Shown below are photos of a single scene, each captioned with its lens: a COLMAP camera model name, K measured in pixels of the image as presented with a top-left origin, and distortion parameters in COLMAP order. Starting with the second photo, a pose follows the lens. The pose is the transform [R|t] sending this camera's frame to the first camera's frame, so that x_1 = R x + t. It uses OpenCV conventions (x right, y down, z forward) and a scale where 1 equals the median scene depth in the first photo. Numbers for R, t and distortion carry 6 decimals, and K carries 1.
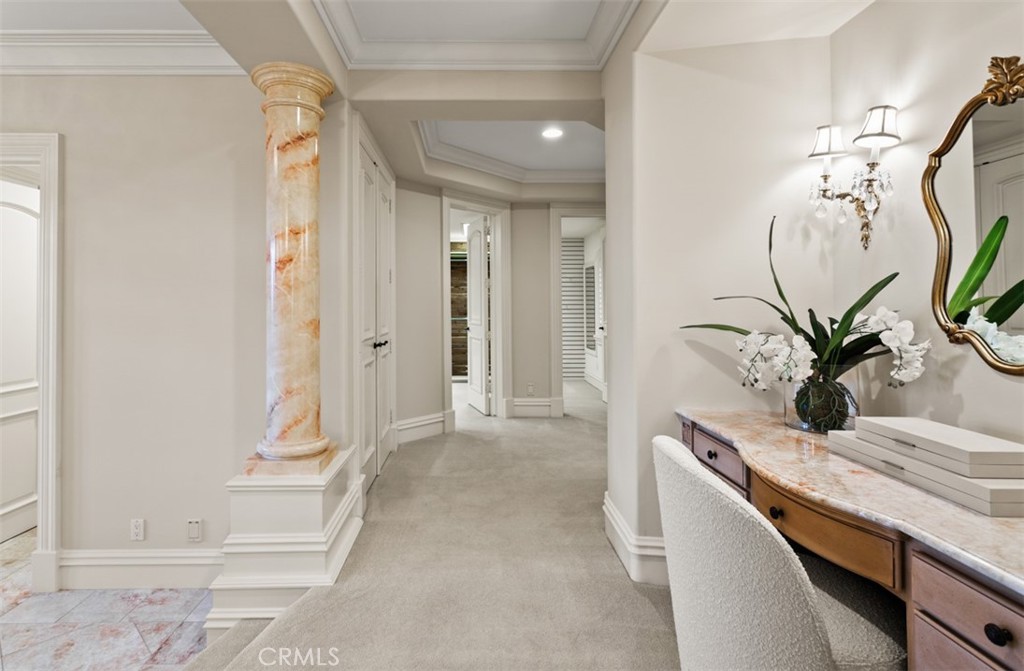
lens RADIAL K [[513.0, 0, 511.9], [0, 513.0, 292.7], [0, 0, 1]] dist [0.001328, 0.000440]
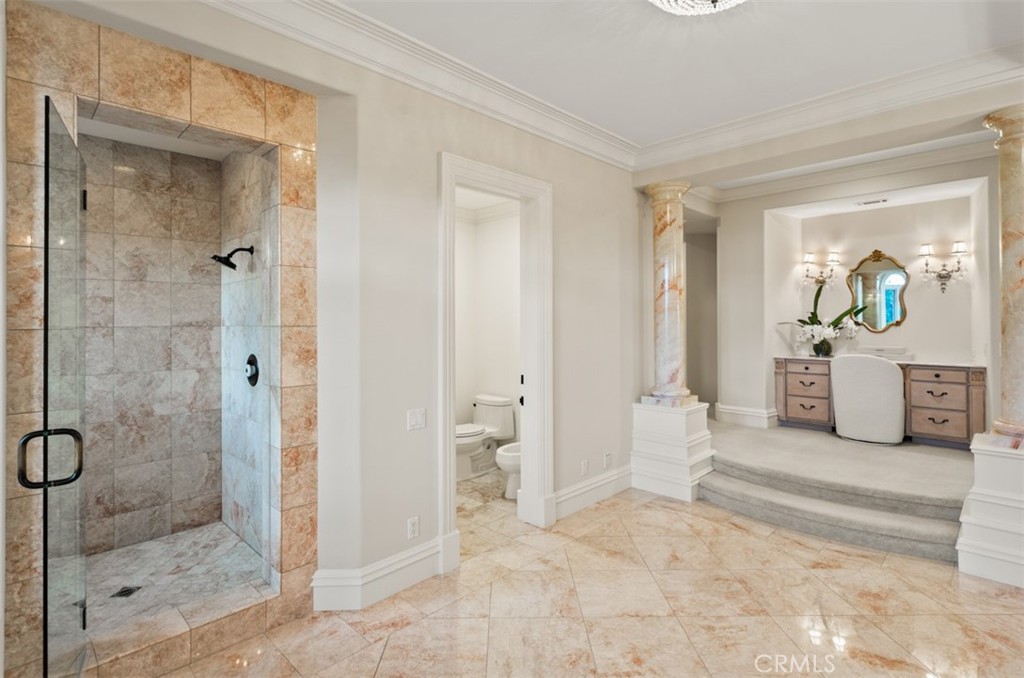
lens RADIAL K [[499.8, 0, 513.0], [0, 499.8, 316.6], [0, 0, 1]] dist [0.000245, 0.000372]
pose [[0.706144, 0.007472, 0.708028, -2.181738], [-0.010740, 0.999942, 0.000159, 0.042254], [-0.707986, -0.007716, 0.706184, 0.171728]]
